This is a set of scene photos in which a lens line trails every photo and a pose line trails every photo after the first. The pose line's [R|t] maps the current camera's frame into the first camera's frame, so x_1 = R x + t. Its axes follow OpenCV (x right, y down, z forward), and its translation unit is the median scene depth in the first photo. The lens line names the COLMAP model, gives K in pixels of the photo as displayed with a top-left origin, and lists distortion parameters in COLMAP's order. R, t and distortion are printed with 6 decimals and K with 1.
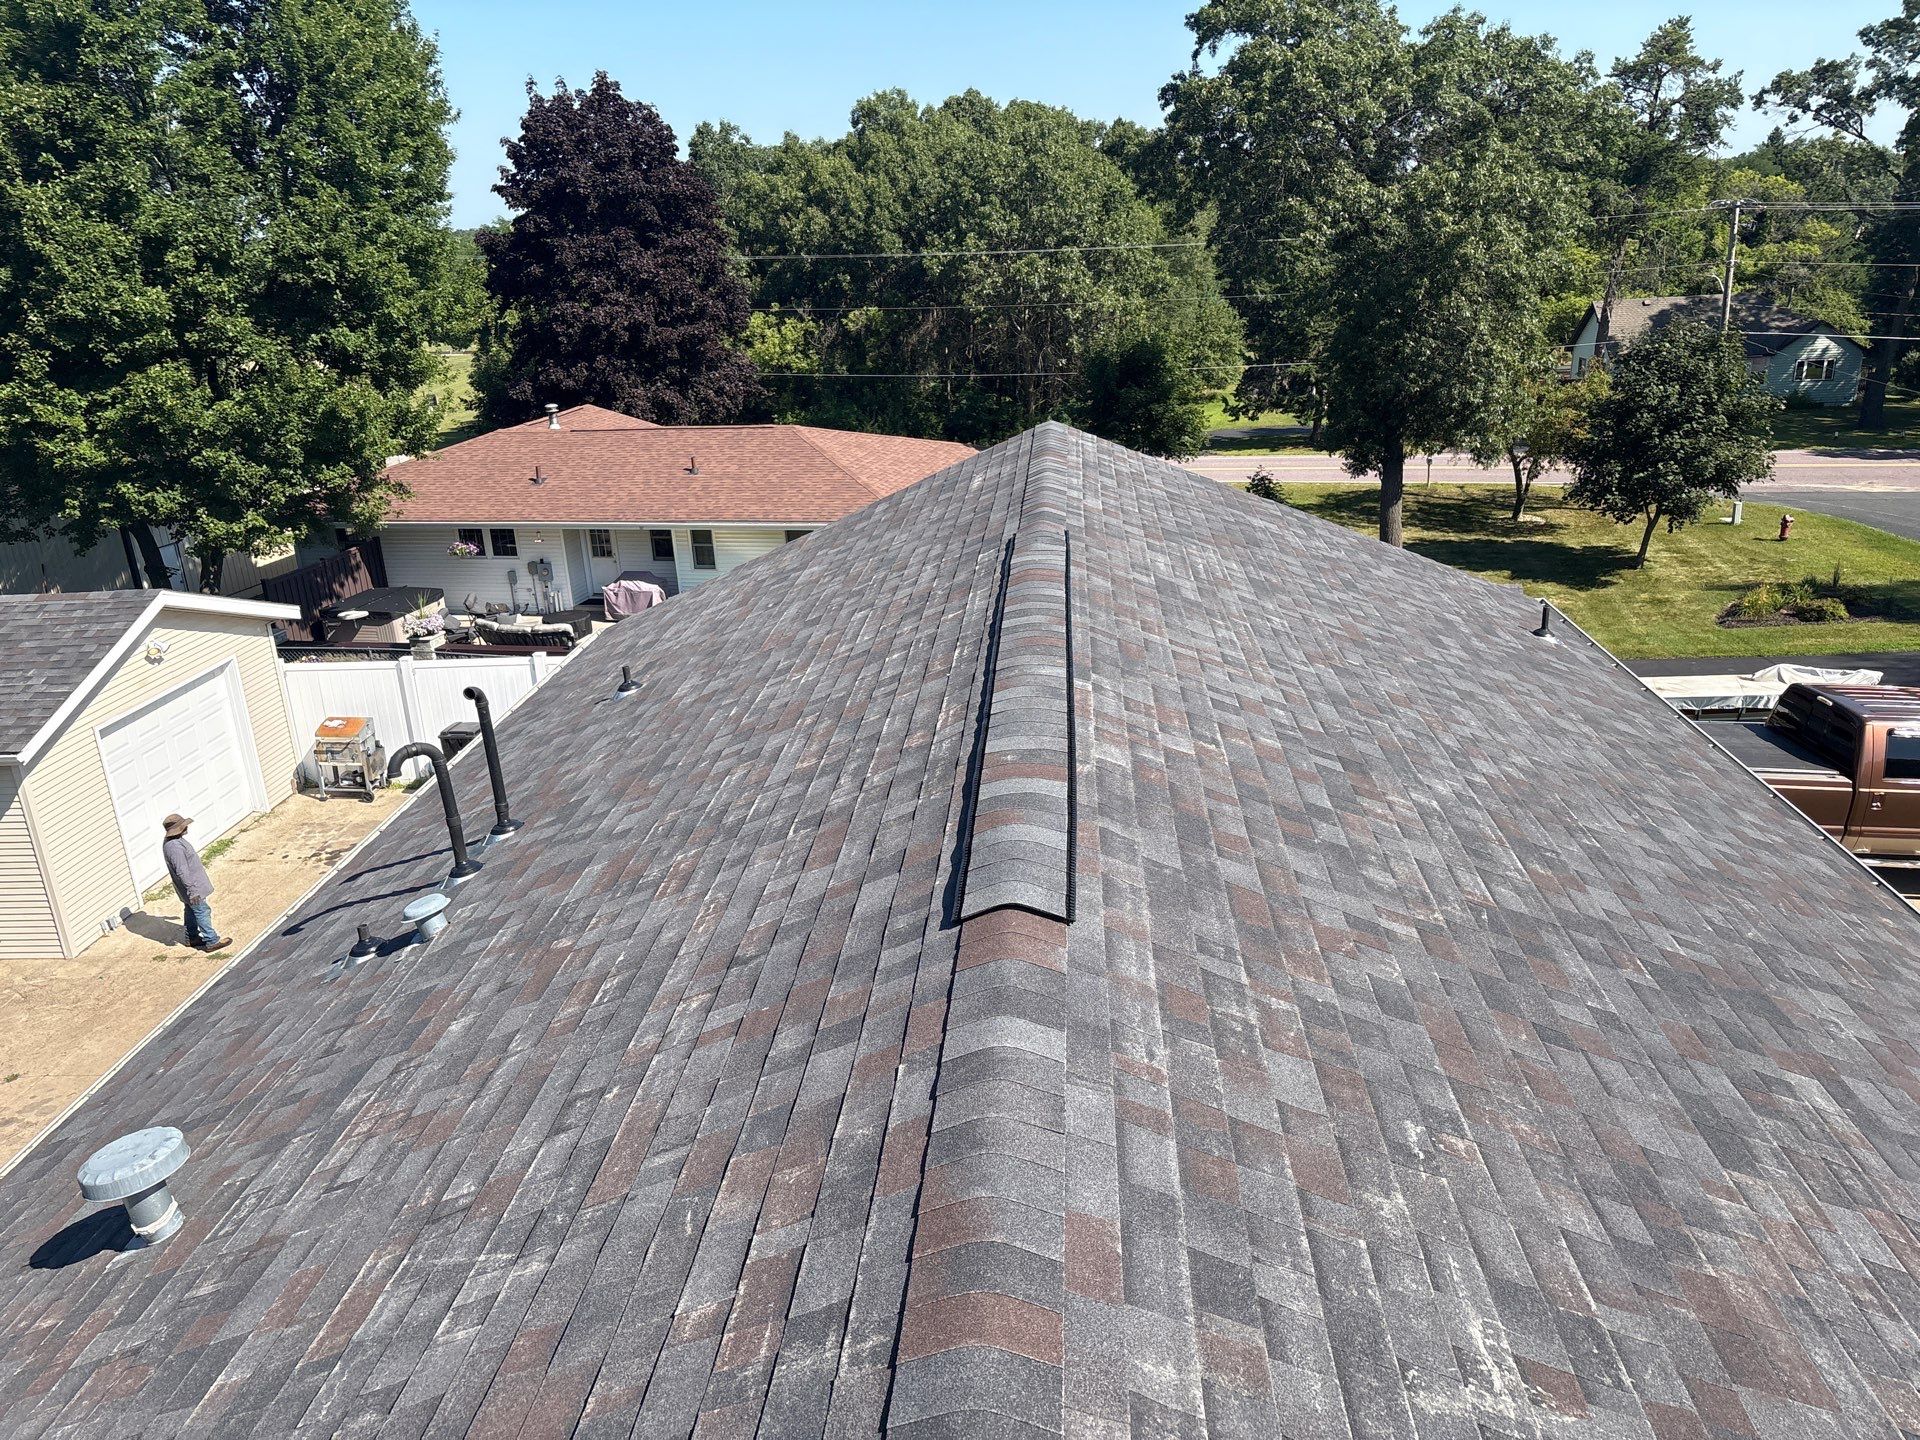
lens RADIAL K [[1467.2, 0, 964.7], [0, 1467.2, 737.1], [0, 0, 1]] dist [0.041878, -0.030919]
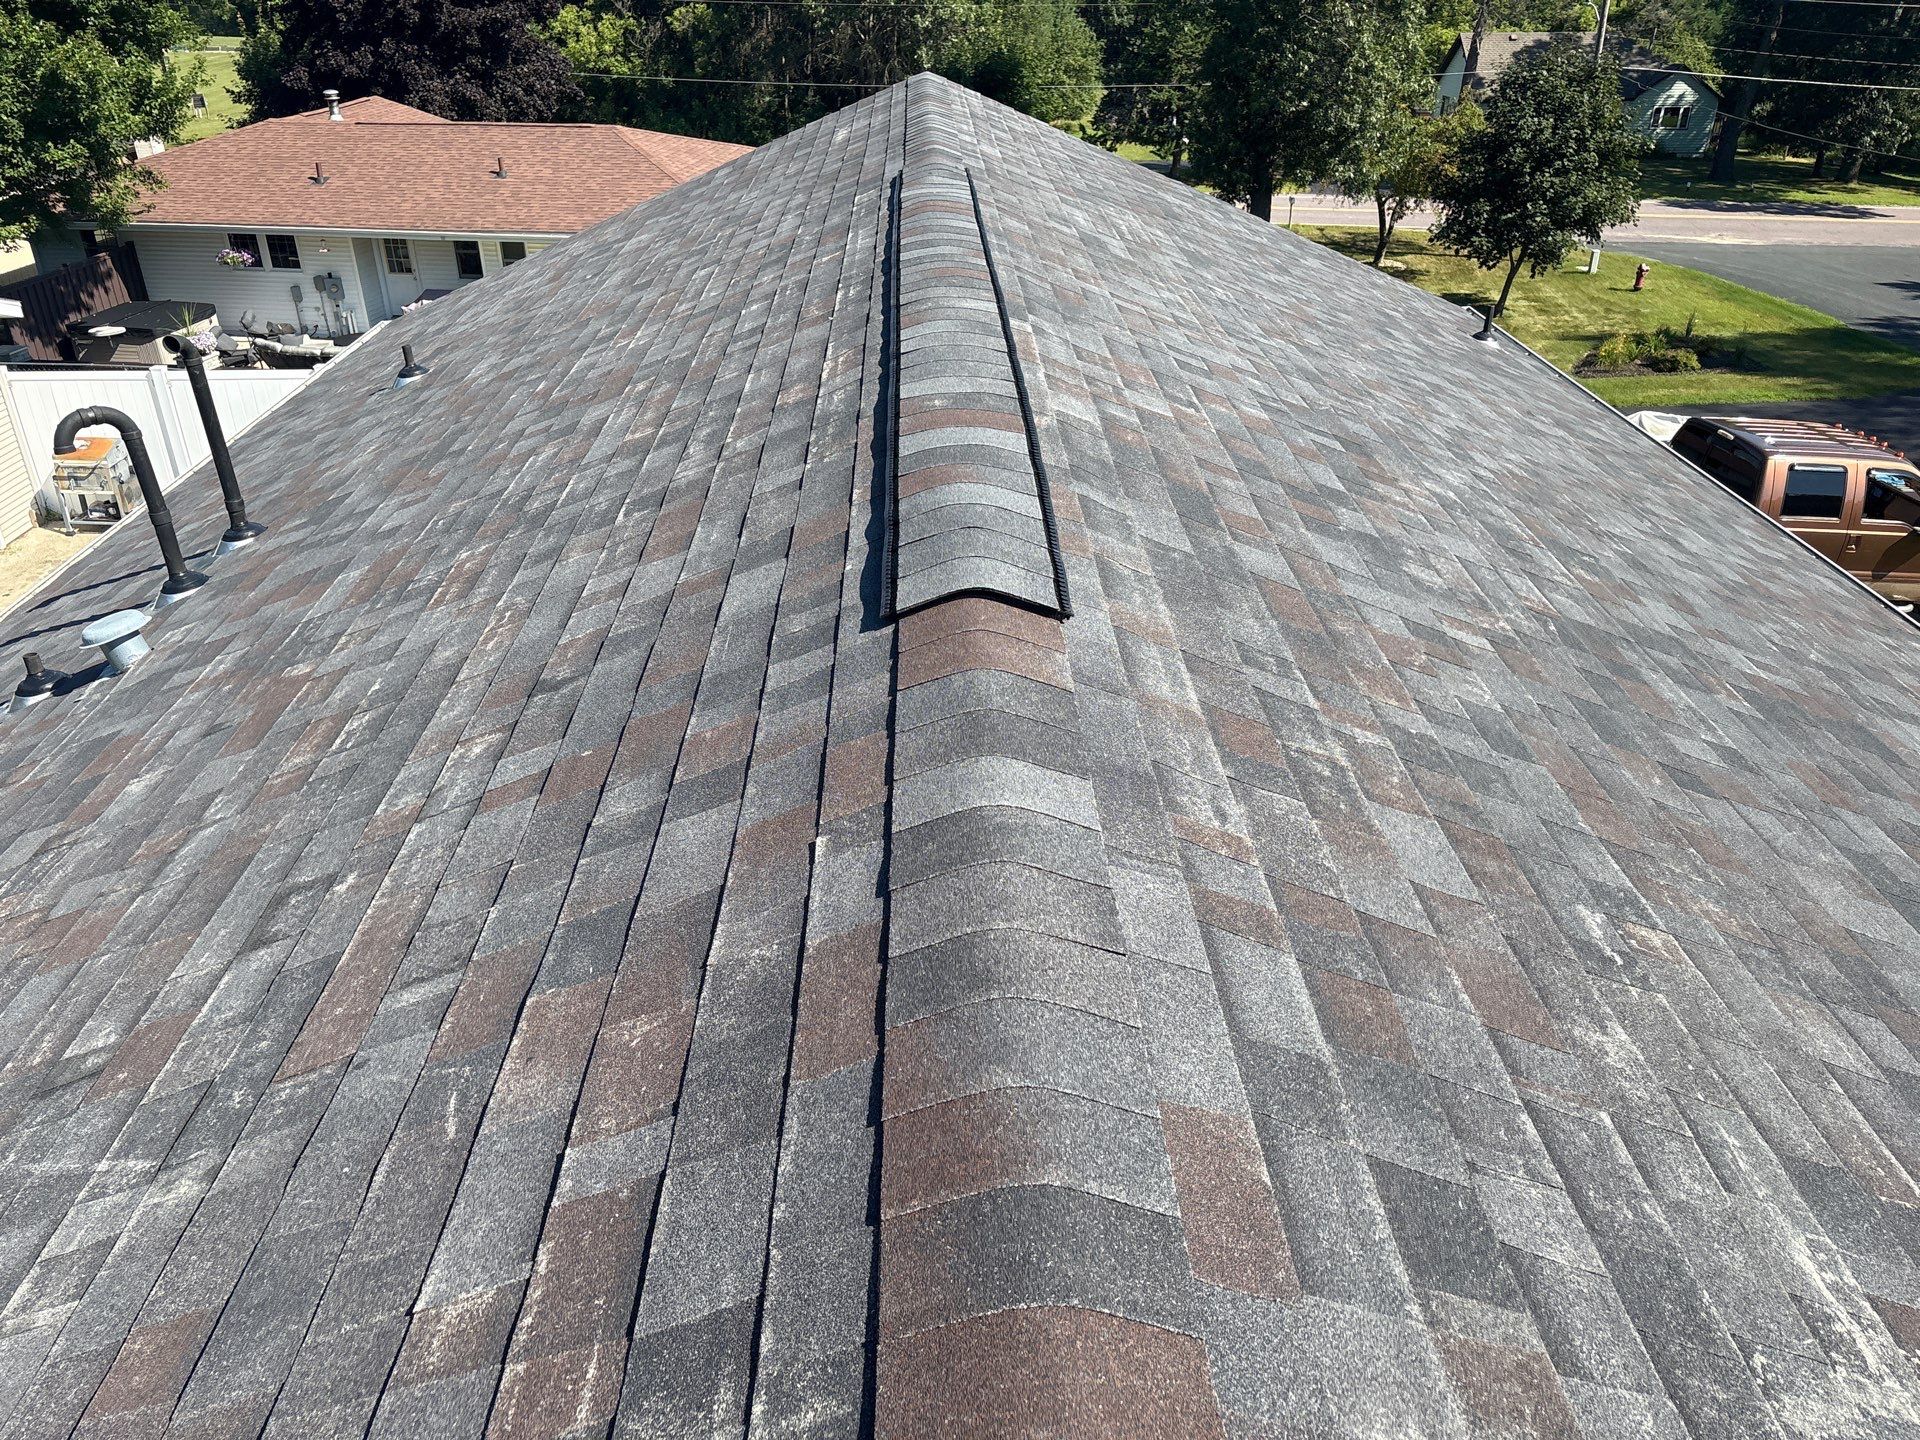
lens RADIAL K [[1467.2, 0, 969.9], [0, 1467.2, 721.4], [0, 0, 1]] dist [0.041878, -0.030919]
pose [[0.993761, -0.007486, 0.111282, -0.021326], [-0.009458, 0.988496, 0.150953, 0.038287], [-0.111132, -0.151064, 0.982257, 0.185670]]
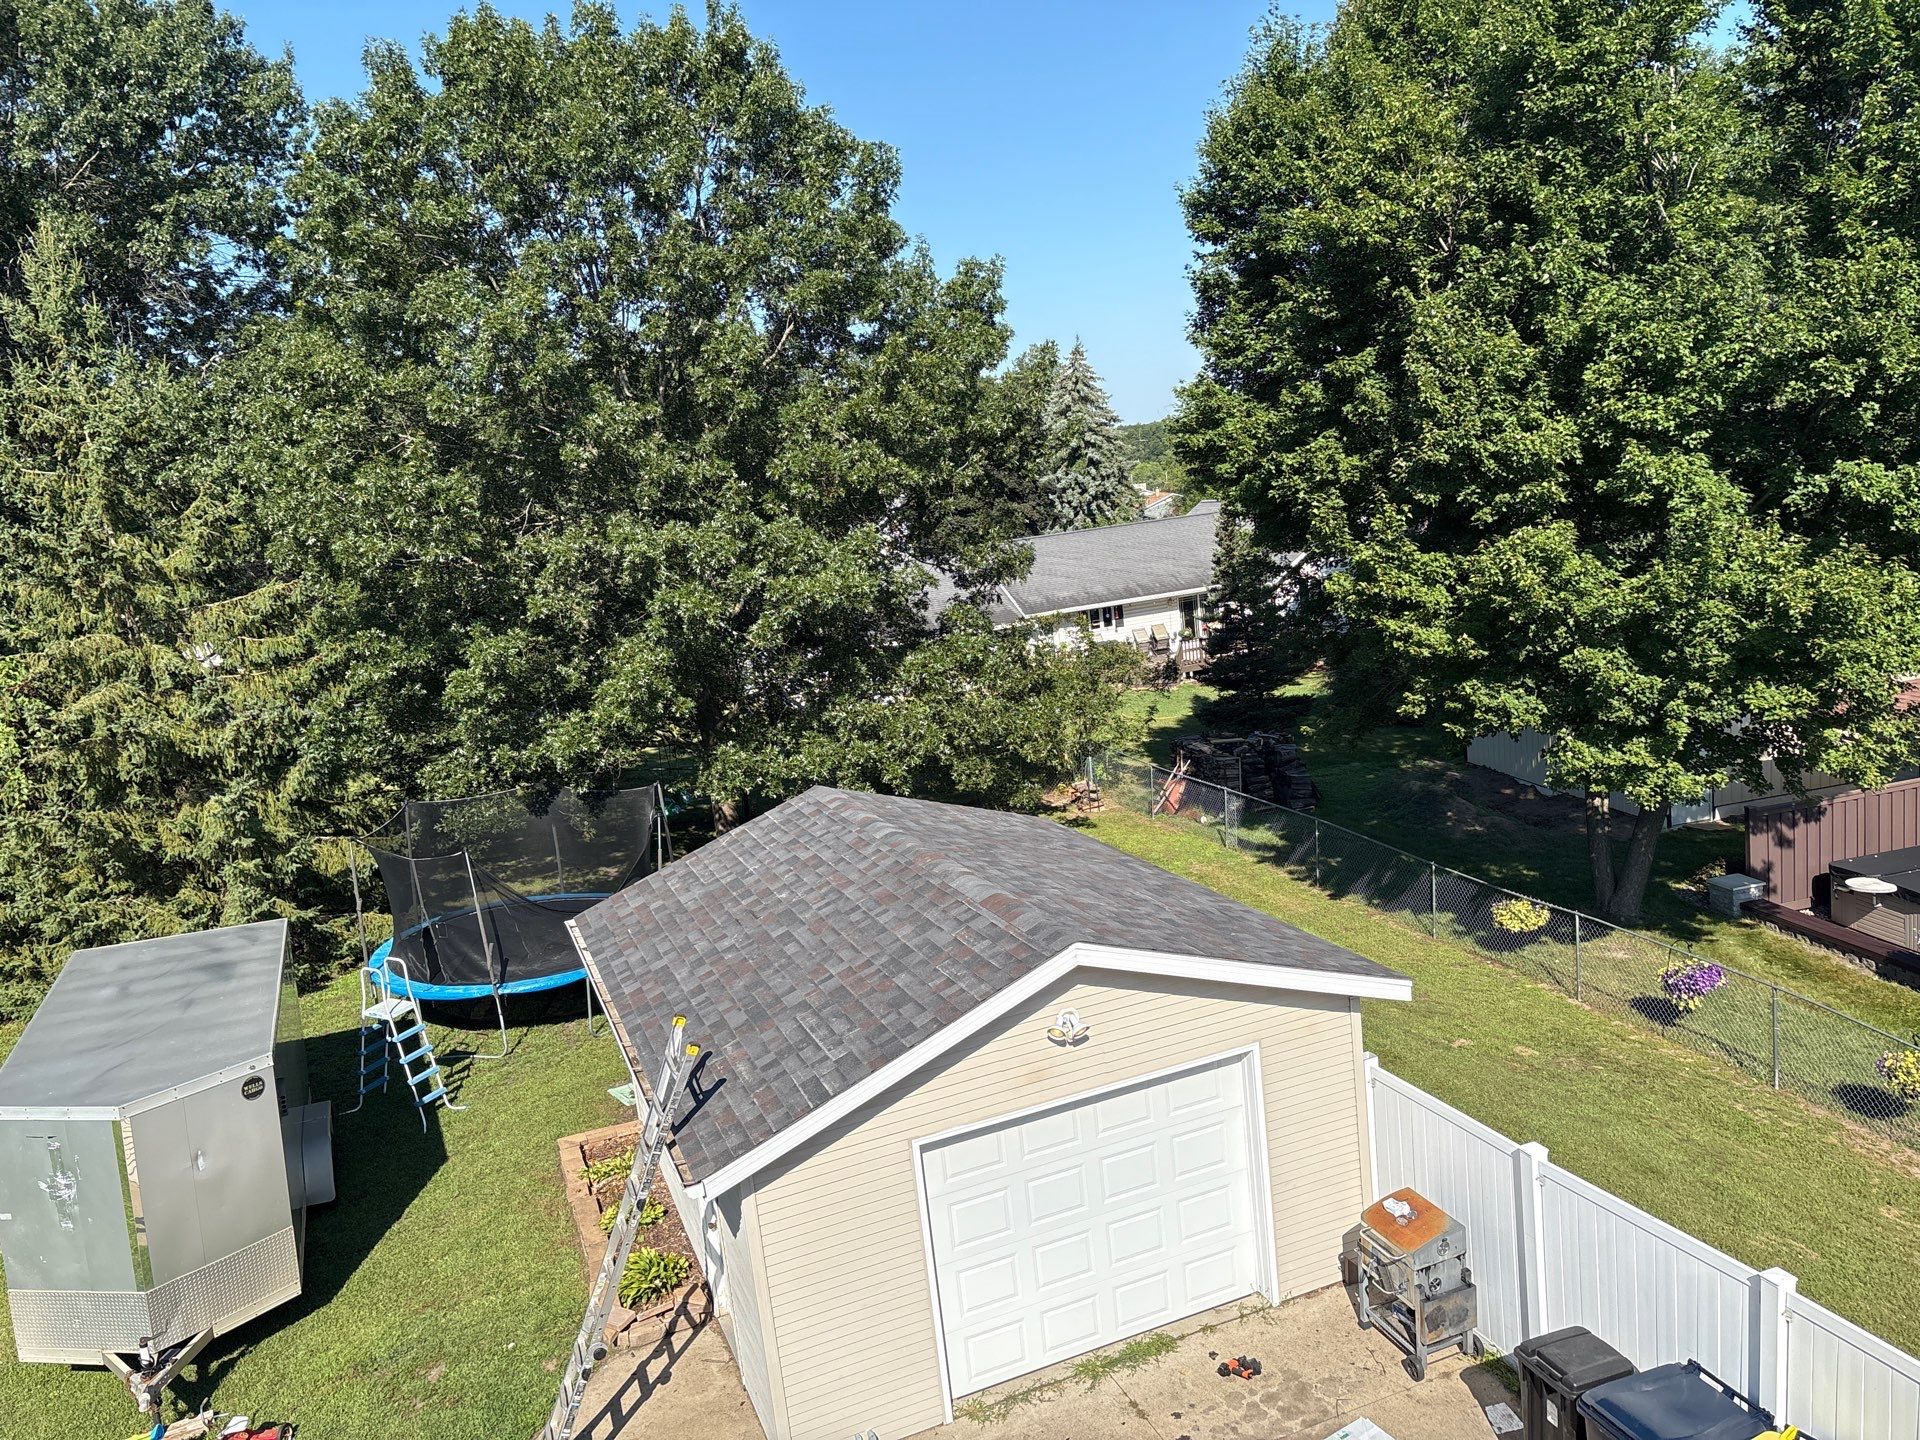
lens RADIAL K [[1467.2, 0, 952.7], [0, 1467.2, 713.4], [0, 0, 1]] dist [0.041878, -0.030919]
pose [[0.442265, 0.152728, -0.883785, -0.108487], [-0.220148, 0.973734, 0.058105, -0.442279], [0.869446, 0.168865, 0.464272, 1.382351]]
